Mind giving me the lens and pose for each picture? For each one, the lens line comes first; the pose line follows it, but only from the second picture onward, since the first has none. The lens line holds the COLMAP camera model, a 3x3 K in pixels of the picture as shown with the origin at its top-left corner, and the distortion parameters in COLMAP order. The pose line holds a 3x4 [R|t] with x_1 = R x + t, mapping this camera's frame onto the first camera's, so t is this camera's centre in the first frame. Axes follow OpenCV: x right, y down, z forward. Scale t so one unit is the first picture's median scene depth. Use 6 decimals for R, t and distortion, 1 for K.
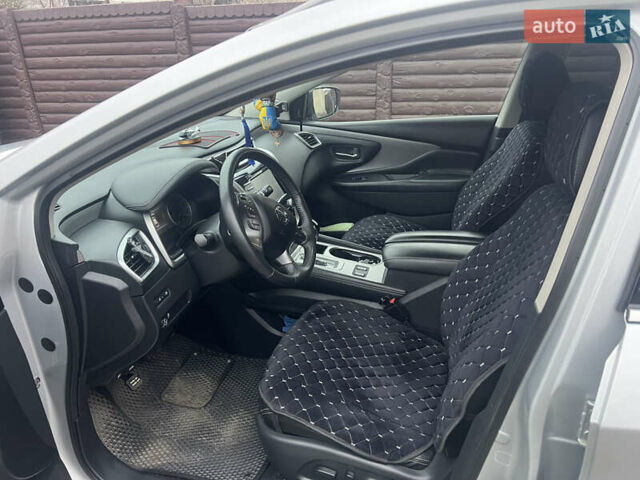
lens RADIAL K [[486.9, 0, 324.2], [0, 486.9, 236.5], [0, 0, 1]] dist [-0.002887, -0.000482]
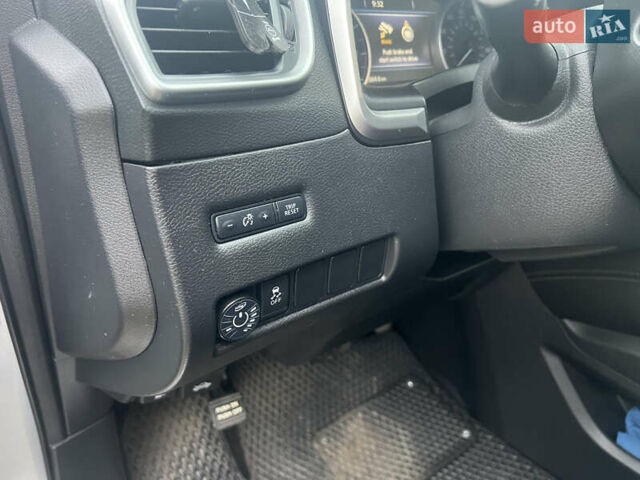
lens RADIAL K [[487.5, 0, 320.0], [0, 487.5, 240.0], [0, 0, 1]] dist [-0.002513, -0.003695]
pose [[0.778605, 0.321931, -0.538642, -0.116127], [-0.303897, 0.944444, 0.125186, 0.063888], [0.549019, 0.066221, 0.833183, 0.537947]]
